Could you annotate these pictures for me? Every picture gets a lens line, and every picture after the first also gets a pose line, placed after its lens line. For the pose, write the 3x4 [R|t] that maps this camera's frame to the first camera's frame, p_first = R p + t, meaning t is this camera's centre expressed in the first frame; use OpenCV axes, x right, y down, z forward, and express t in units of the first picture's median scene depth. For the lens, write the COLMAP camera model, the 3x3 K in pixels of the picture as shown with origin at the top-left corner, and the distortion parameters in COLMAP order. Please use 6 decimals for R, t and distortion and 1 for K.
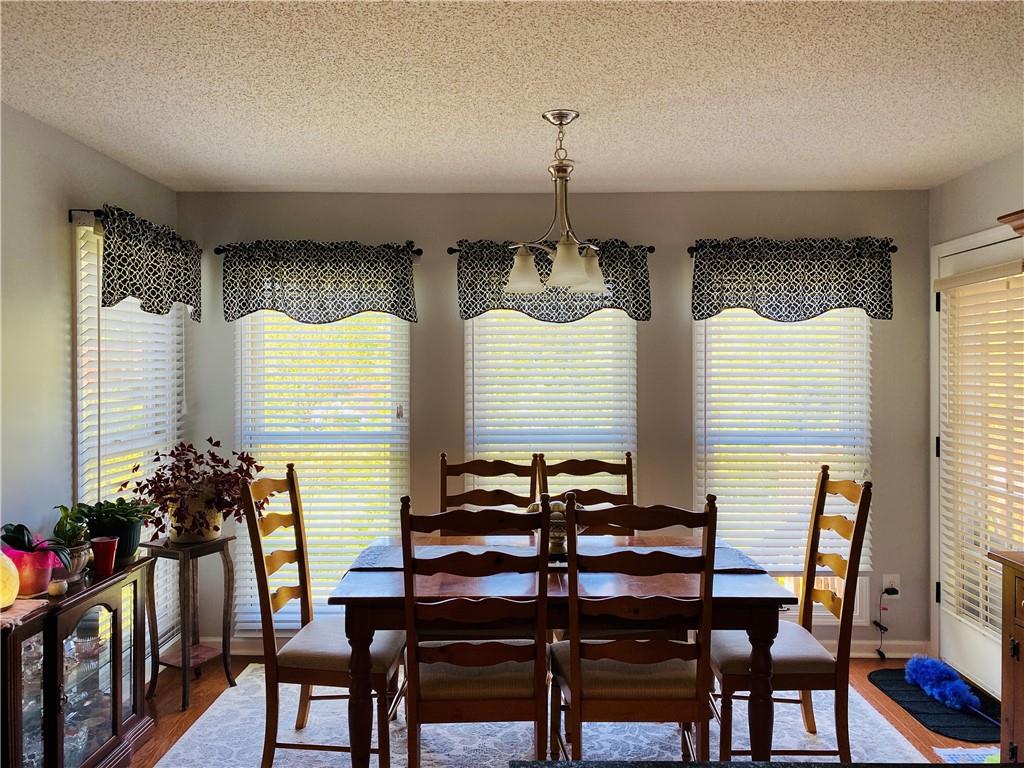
lens RADIAL K [[768.4, 0, 516.2], [0, 768.4, 377.3], [0, 0, 1]] dist [0.106325, -0.196389]
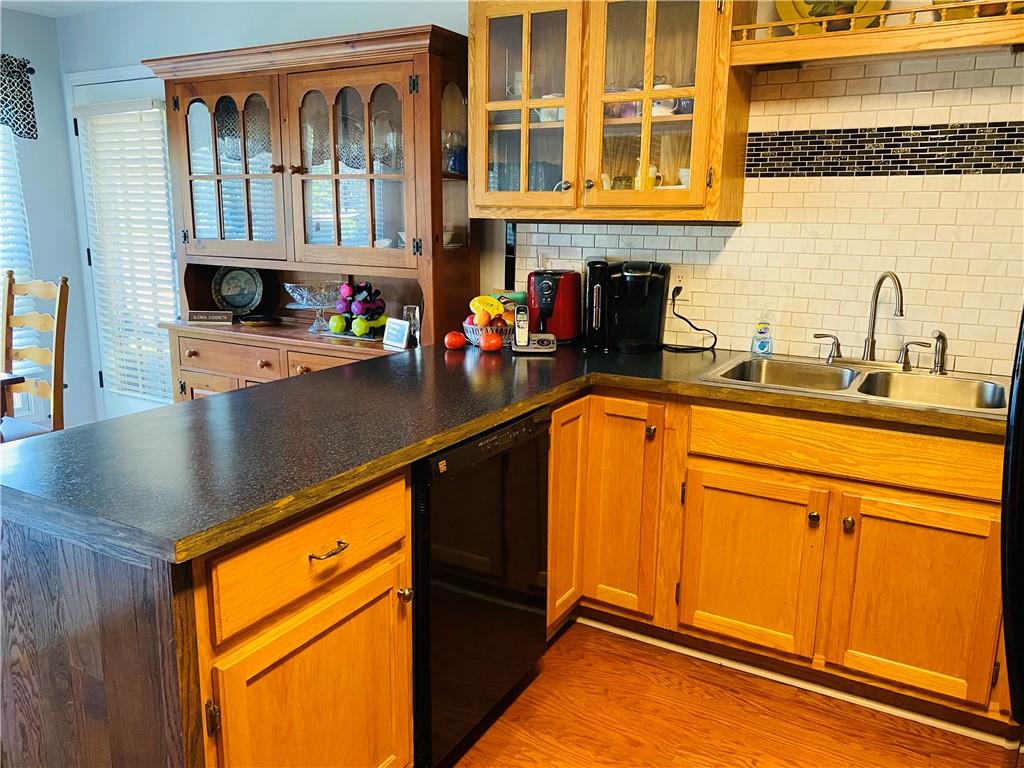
lens RADIAL K [[785.2, 0, 514.3], [0, 785.2, 372.5], [0, 0, 1]] dist [0.033488, -0.034311]
pose [[0.487277, -0.164462, 0.857621, -0.194123], [-0.002634, 0.981824, 0.189776, 0.033772], [-0.873243, -0.094733, 0.477987, -0.135366]]
